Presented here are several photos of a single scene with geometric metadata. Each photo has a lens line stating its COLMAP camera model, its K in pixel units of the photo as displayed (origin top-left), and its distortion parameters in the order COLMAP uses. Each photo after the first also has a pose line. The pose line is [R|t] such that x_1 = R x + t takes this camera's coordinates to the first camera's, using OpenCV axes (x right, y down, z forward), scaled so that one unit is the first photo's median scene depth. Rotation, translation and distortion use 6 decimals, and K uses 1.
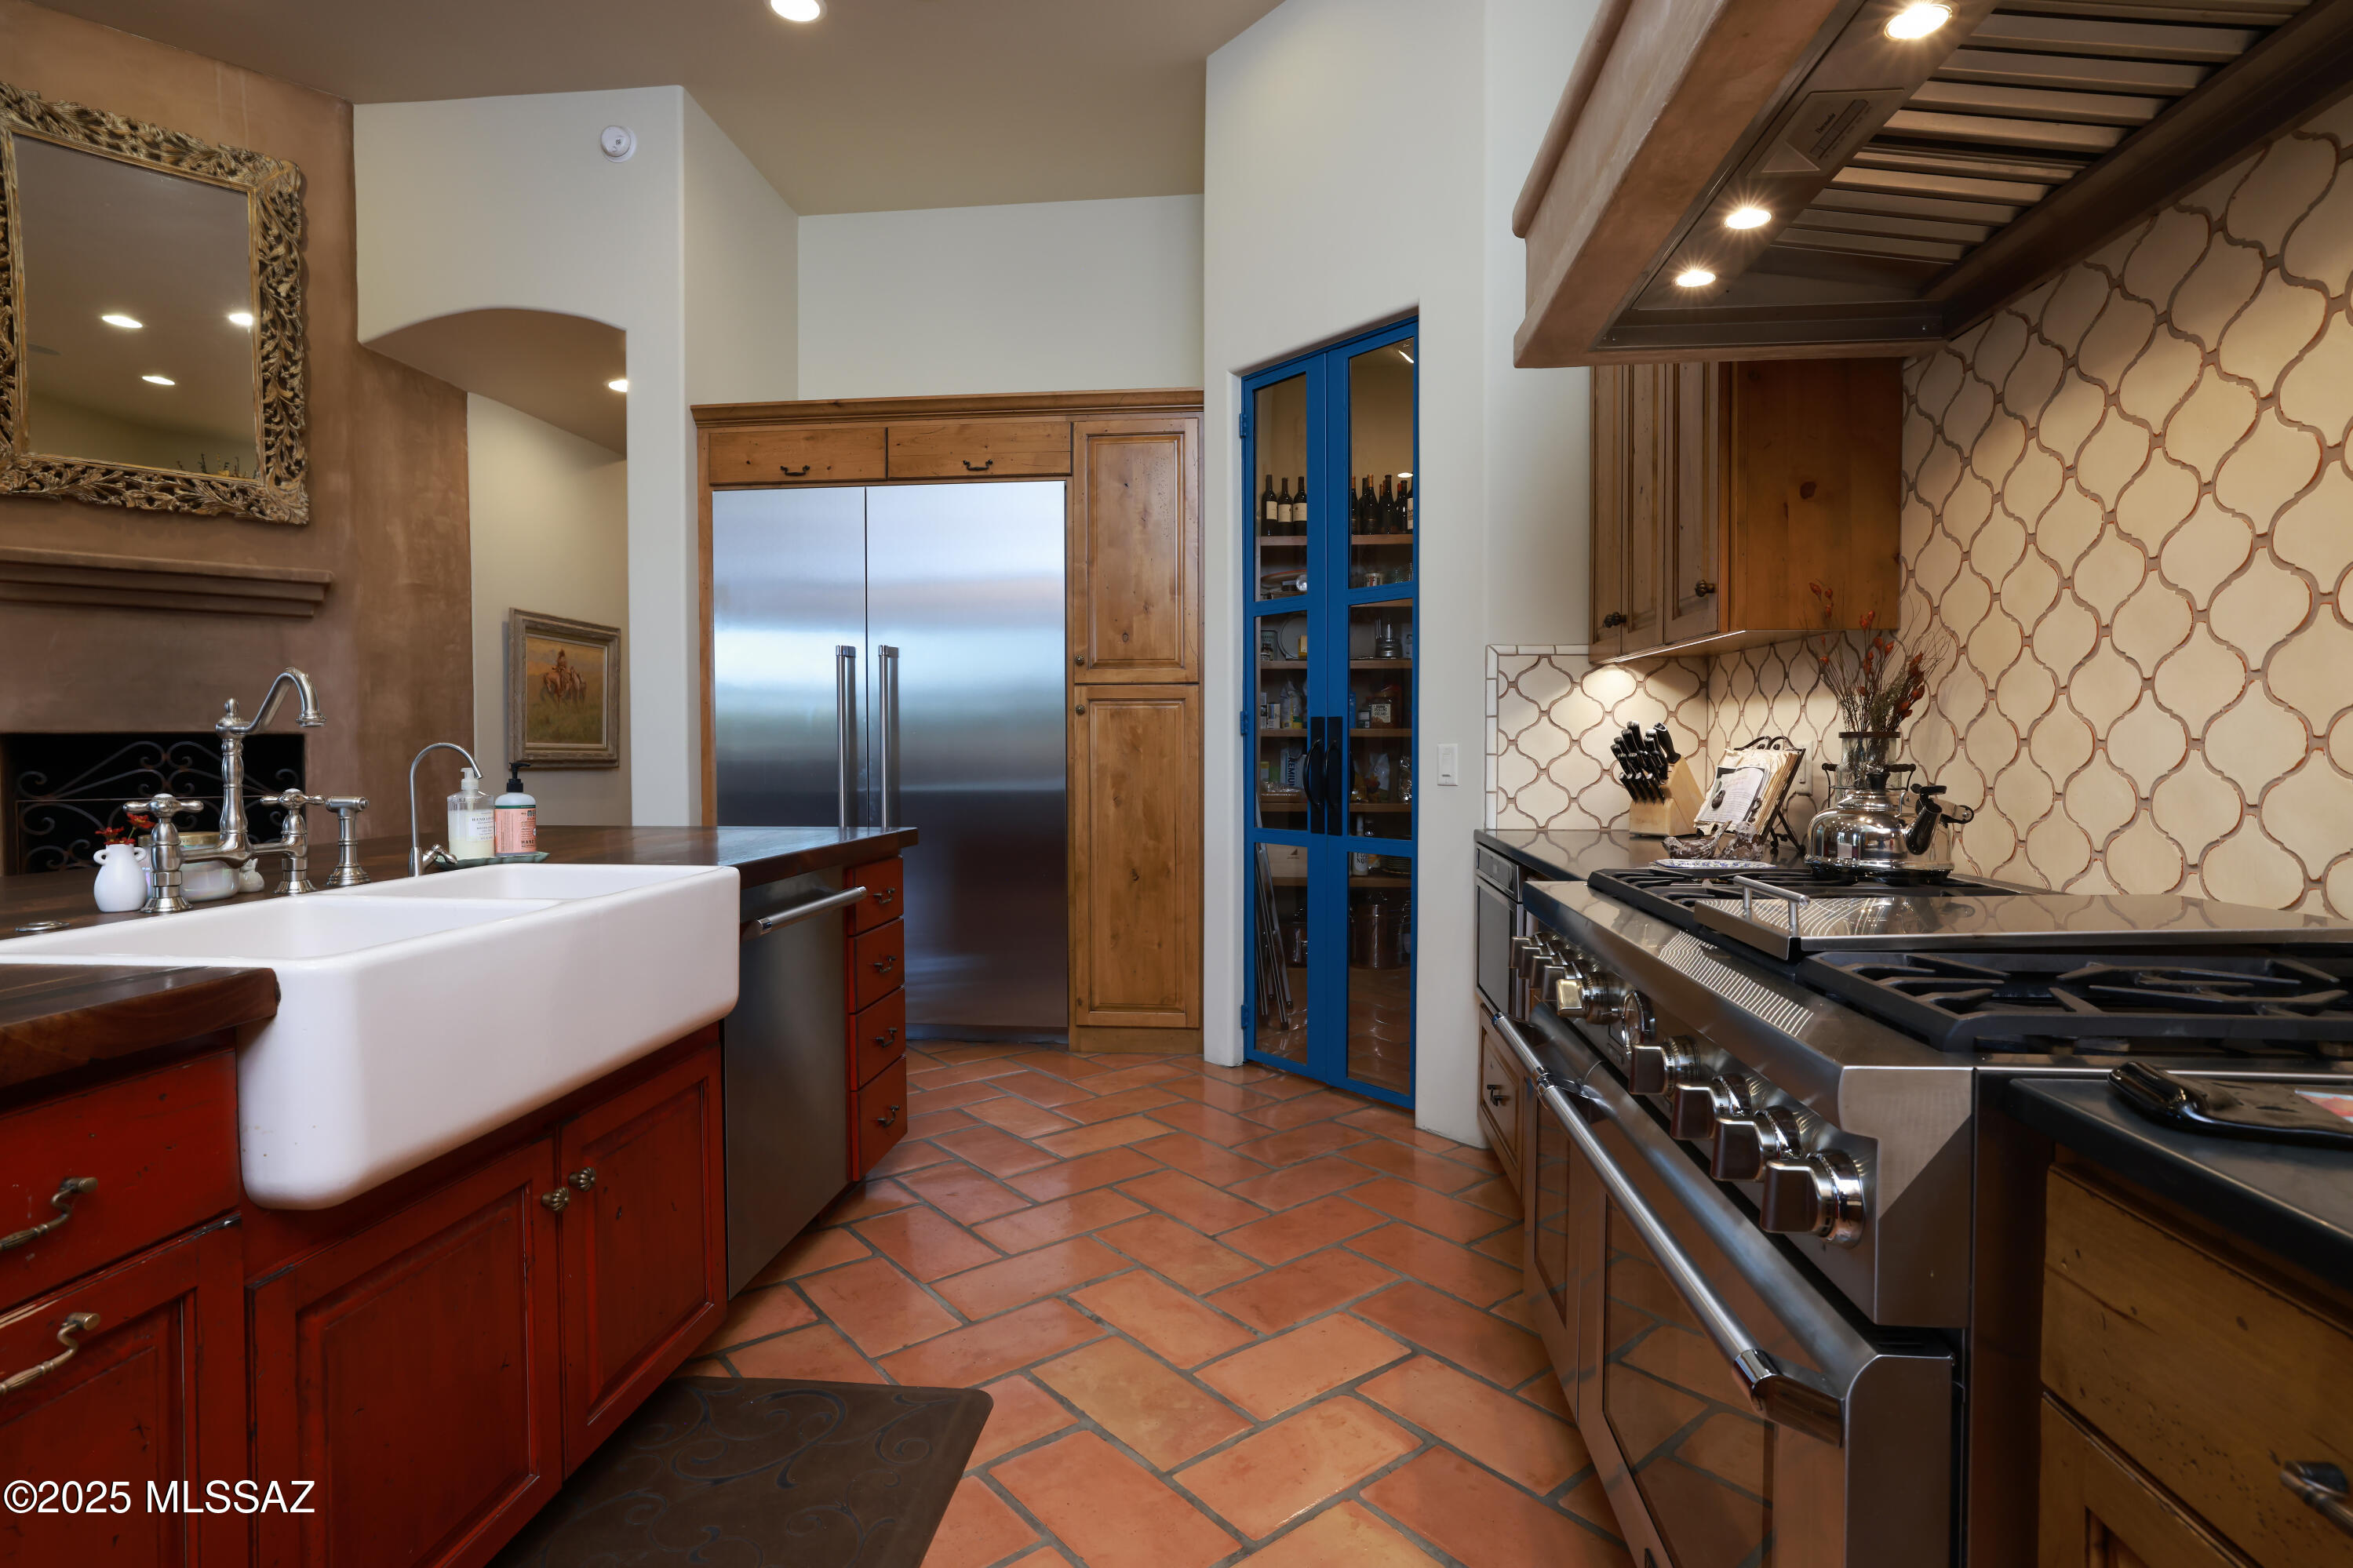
lens RADIAL K [[1160.4, 0, 1185.6], [0, 1160.4, 773.1], [0, 0, 1]] dist [-0.000034, 0.005748]
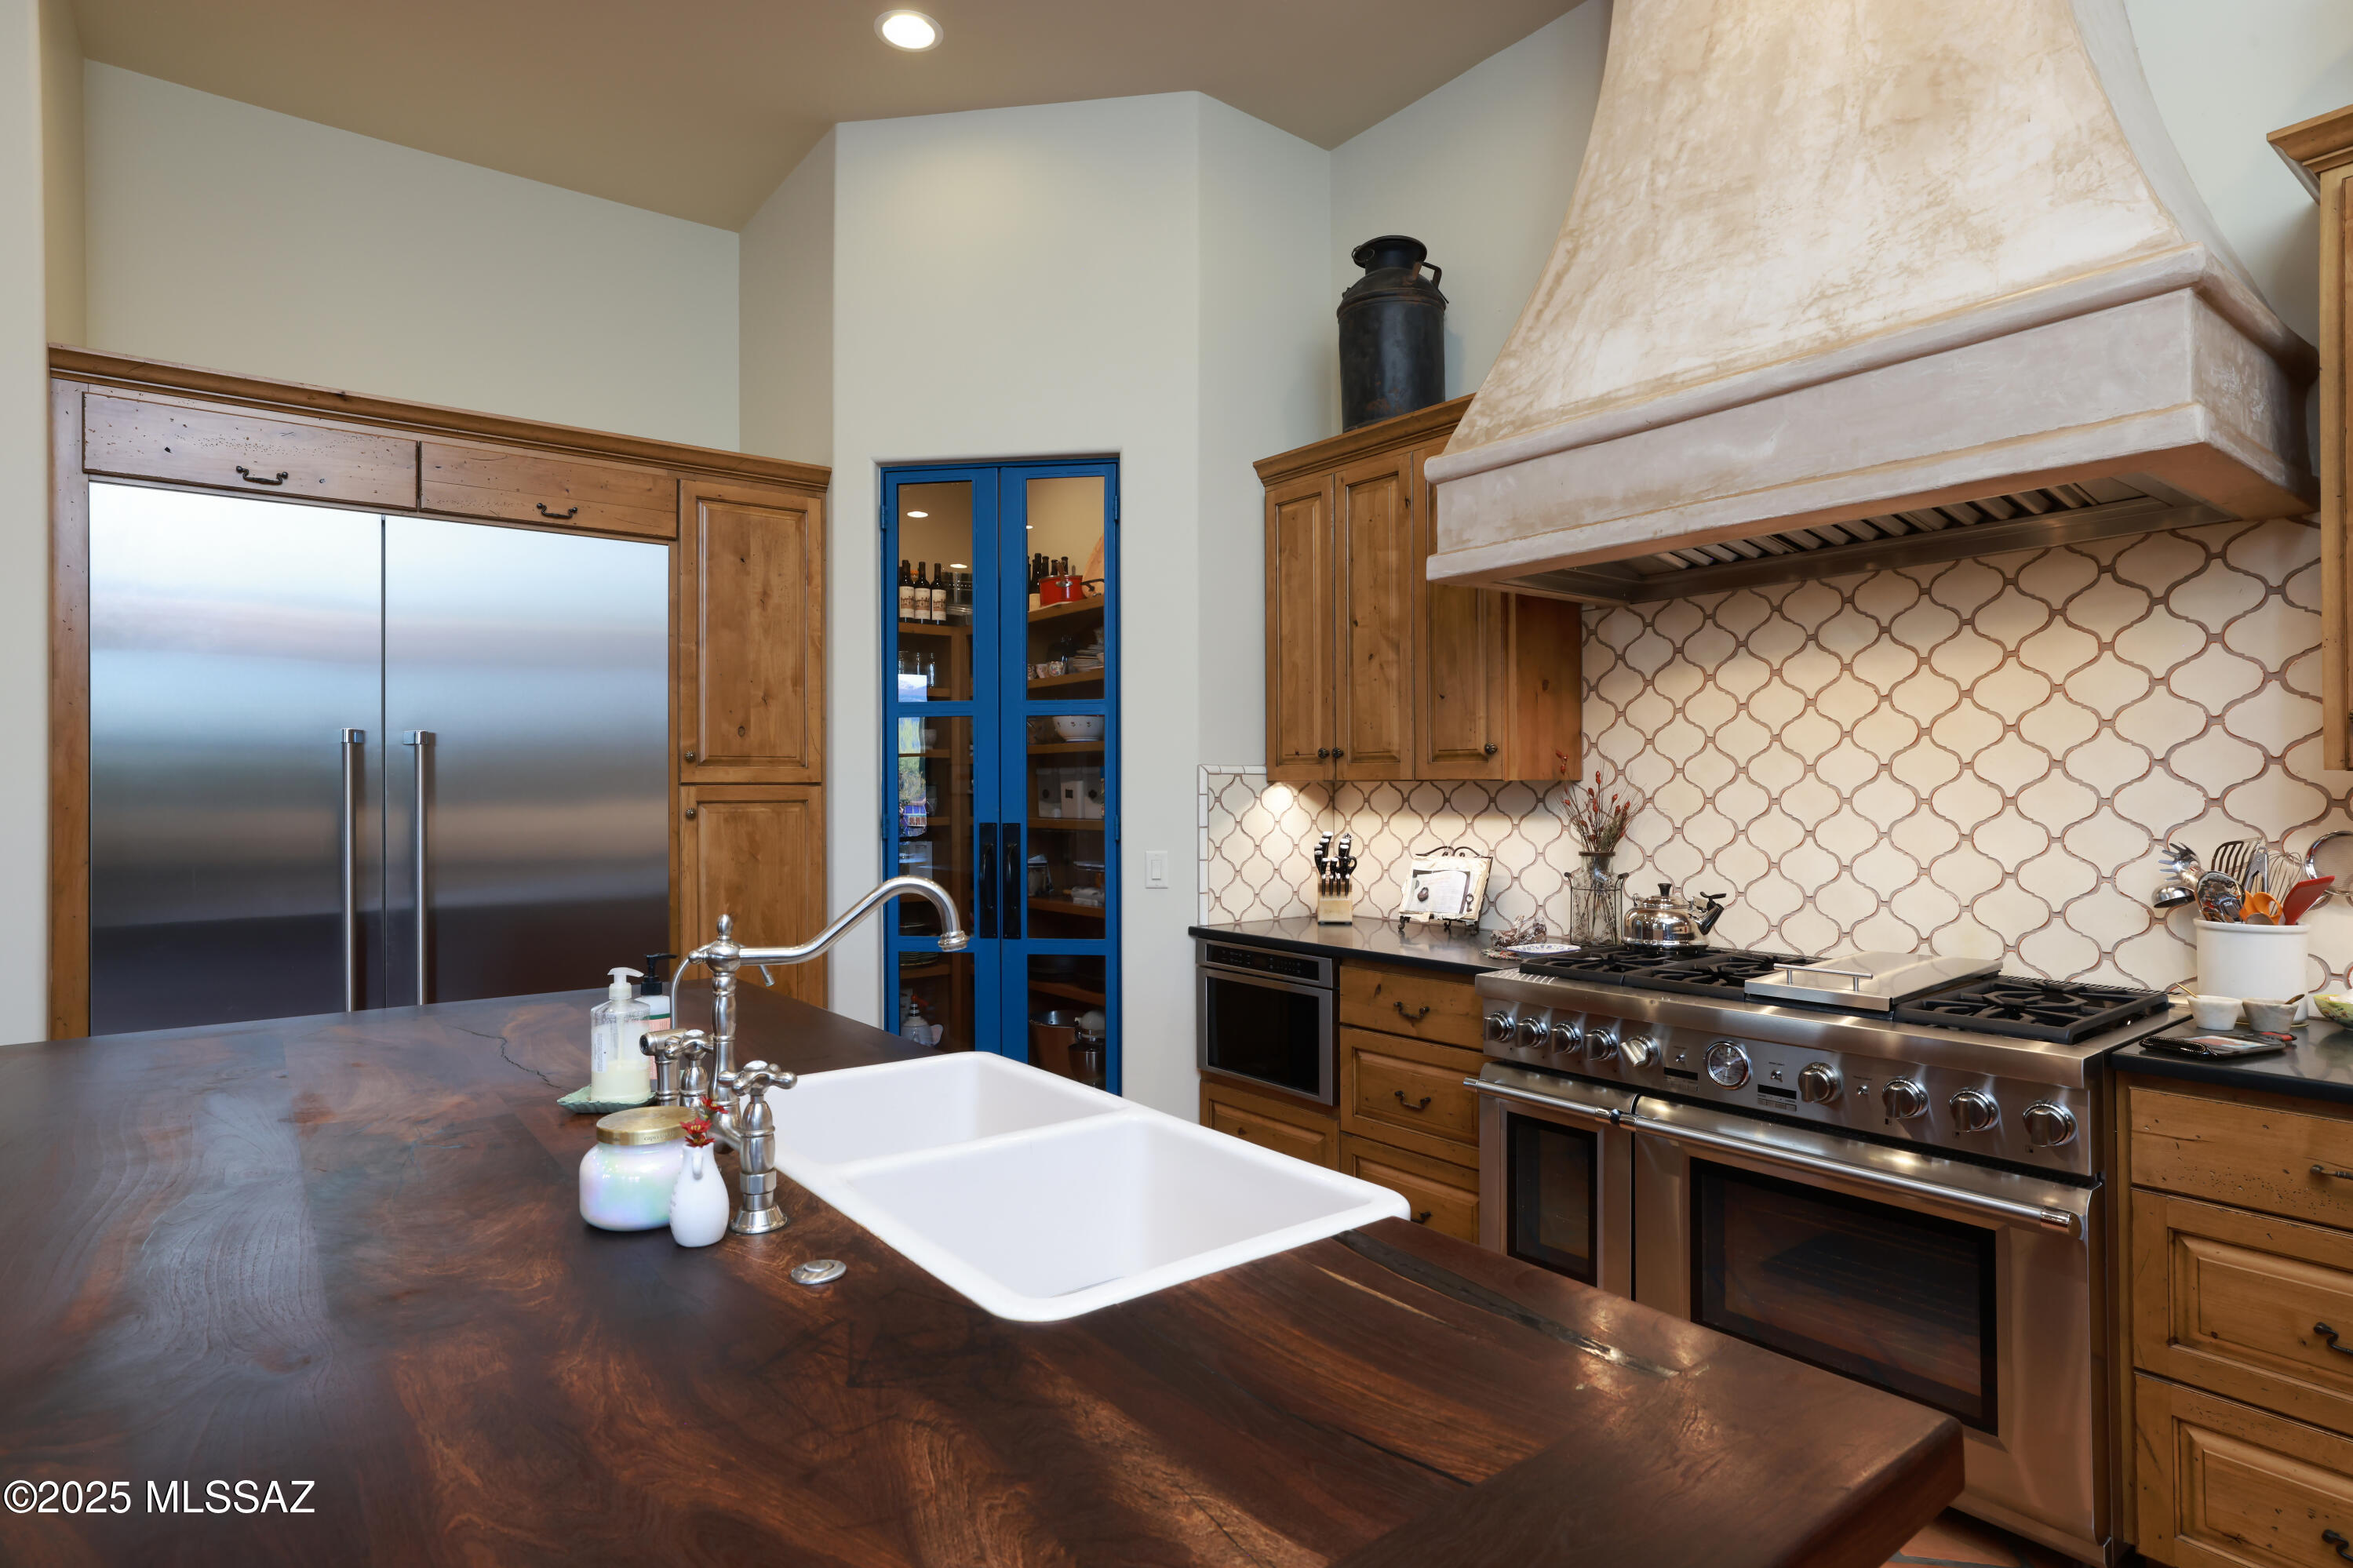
lens RADIAL K [[1234.8, 0, 1171.7], [0, 1234.8, 783.0], [0, 0, 1]] dist [-0.020427, 0.002788]
pose [[0.738798, 0.000350, 0.673927, -0.627808], [0.021920, 0.999458, -0.024549, -0.067873], [-0.673570, 0.032909, 0.738390, 0.127861]]
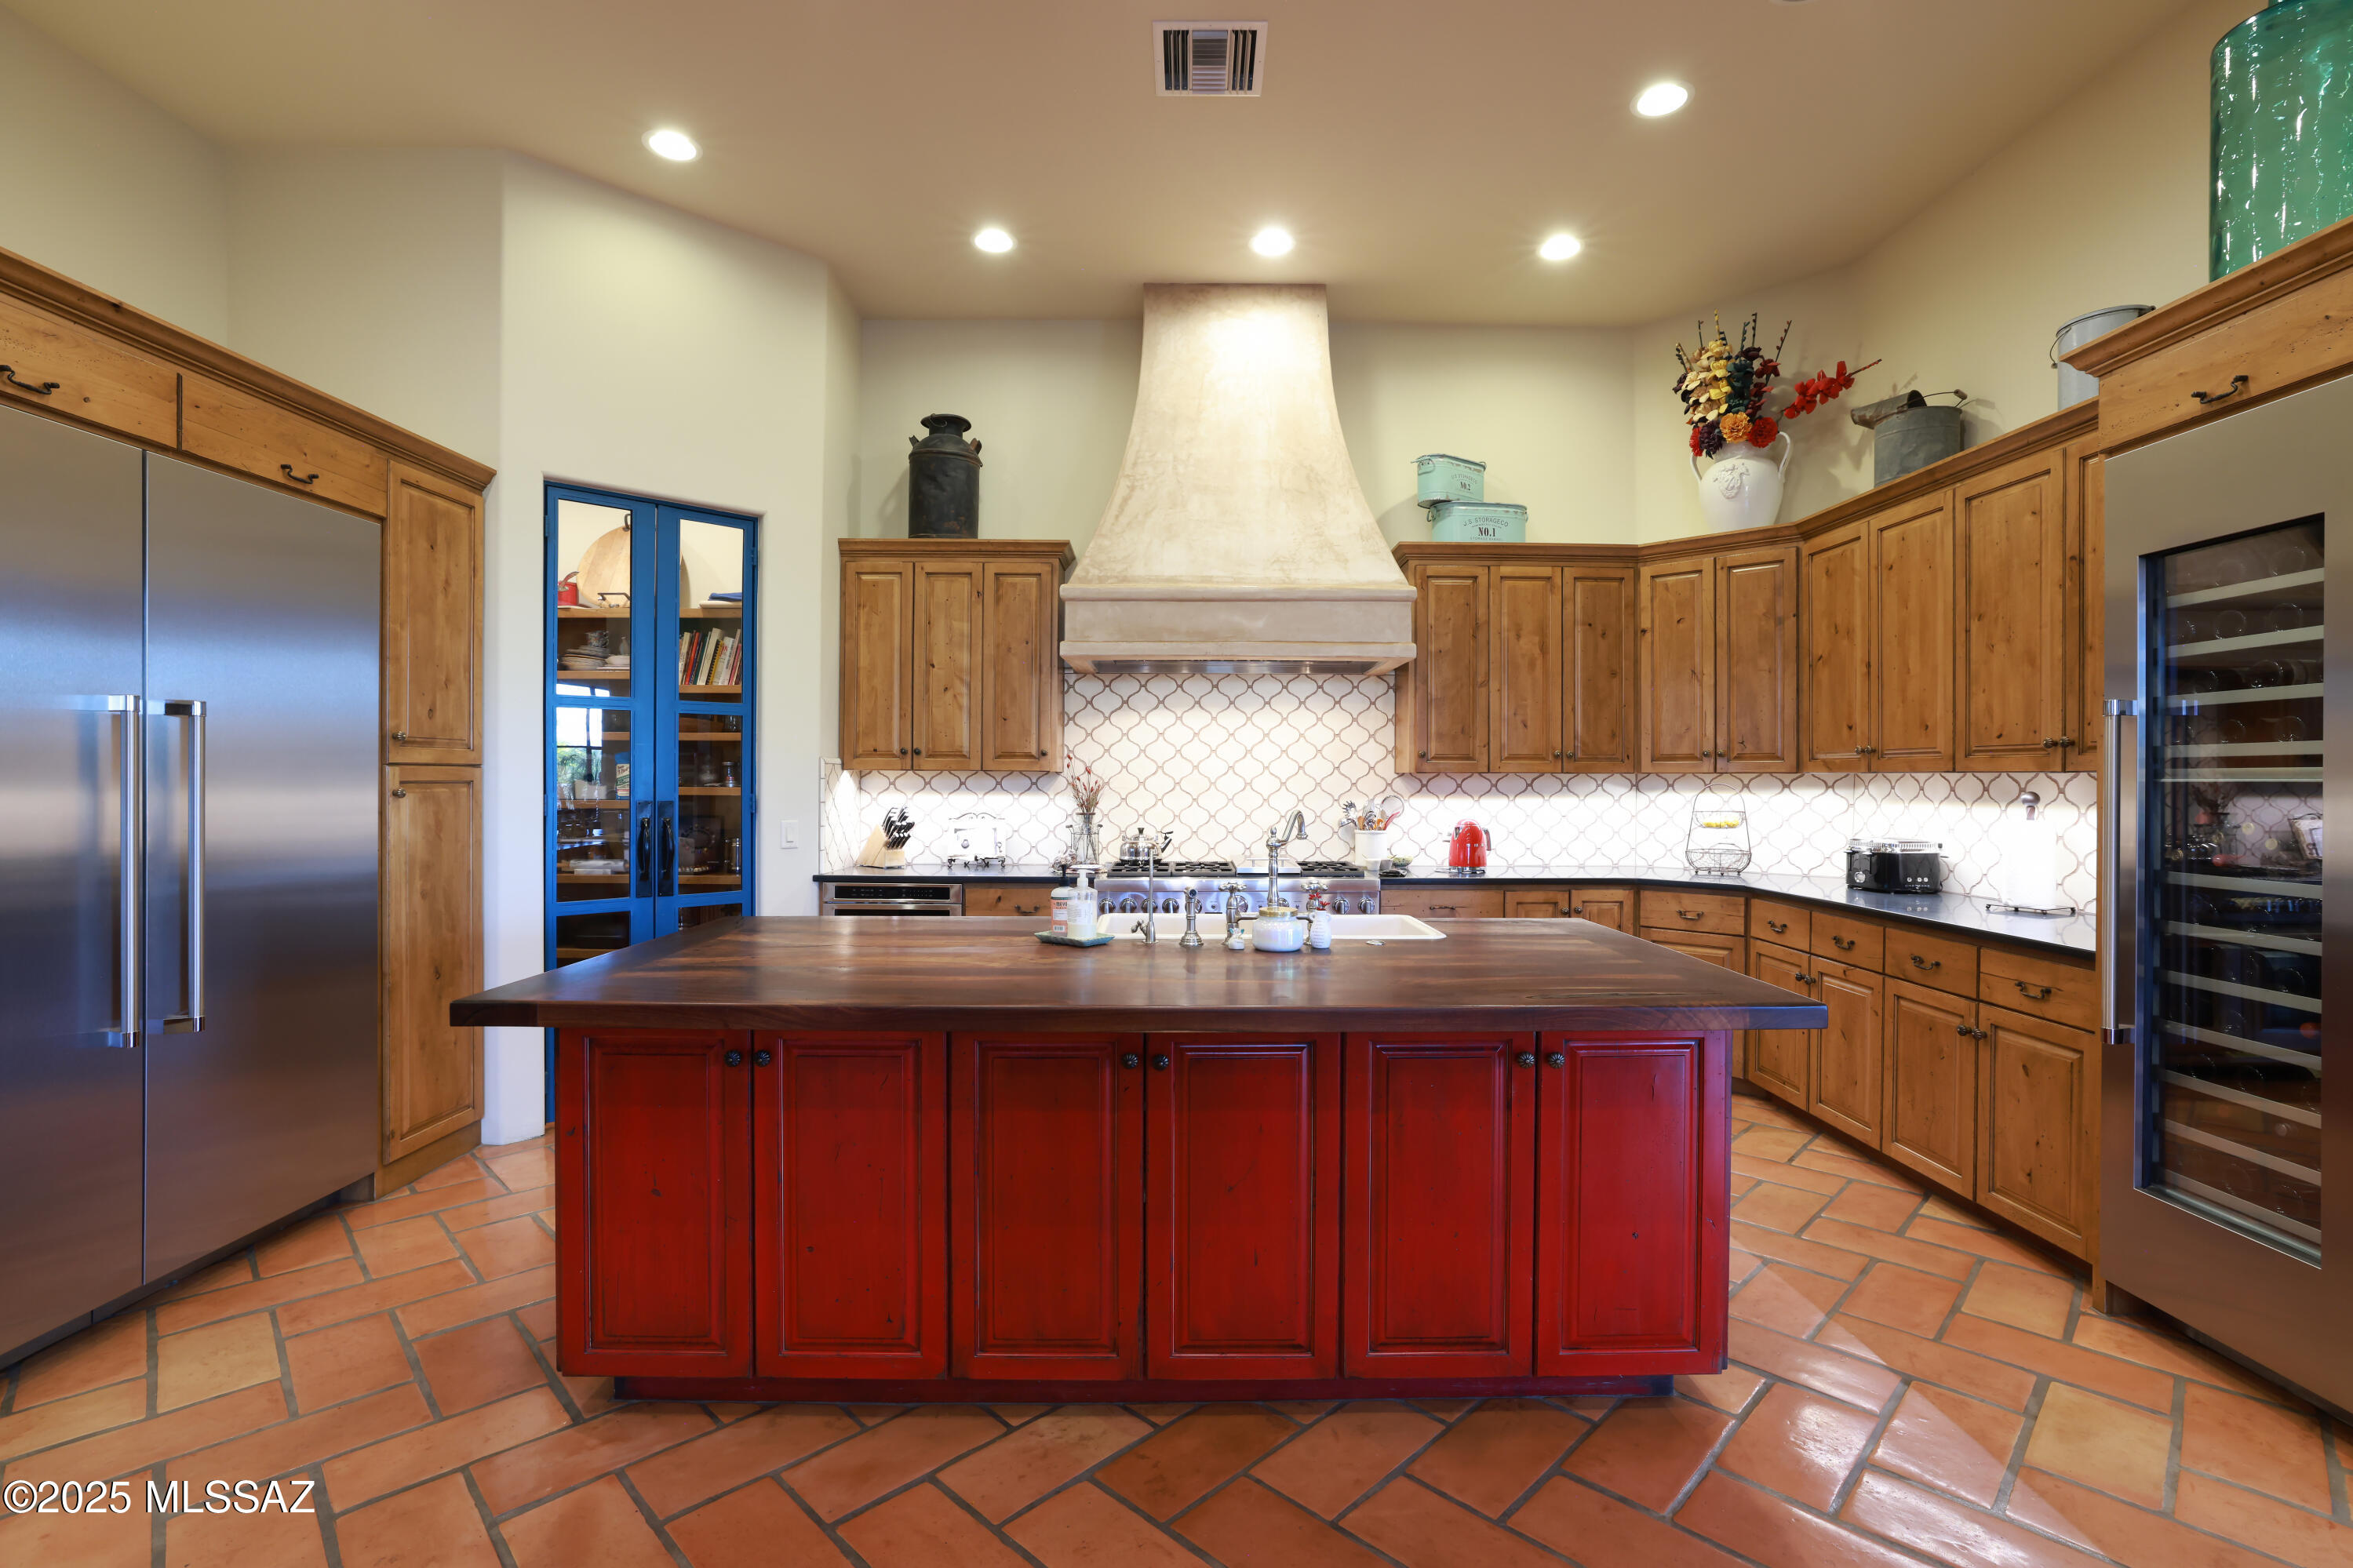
lens RADIAL K [[1094.4, 0, 1184.6], [0, 1094.4, 785.3], [0, 0, 1]] dist [-0.022299, 0.001576]
pose [[-0.096482, -0.005799, 0.995318, -1.354396], [0.021438, 0.999739, 0.007903, -0.078261], [-0.995104, 0.022100, -0.096332, 0.705788]]
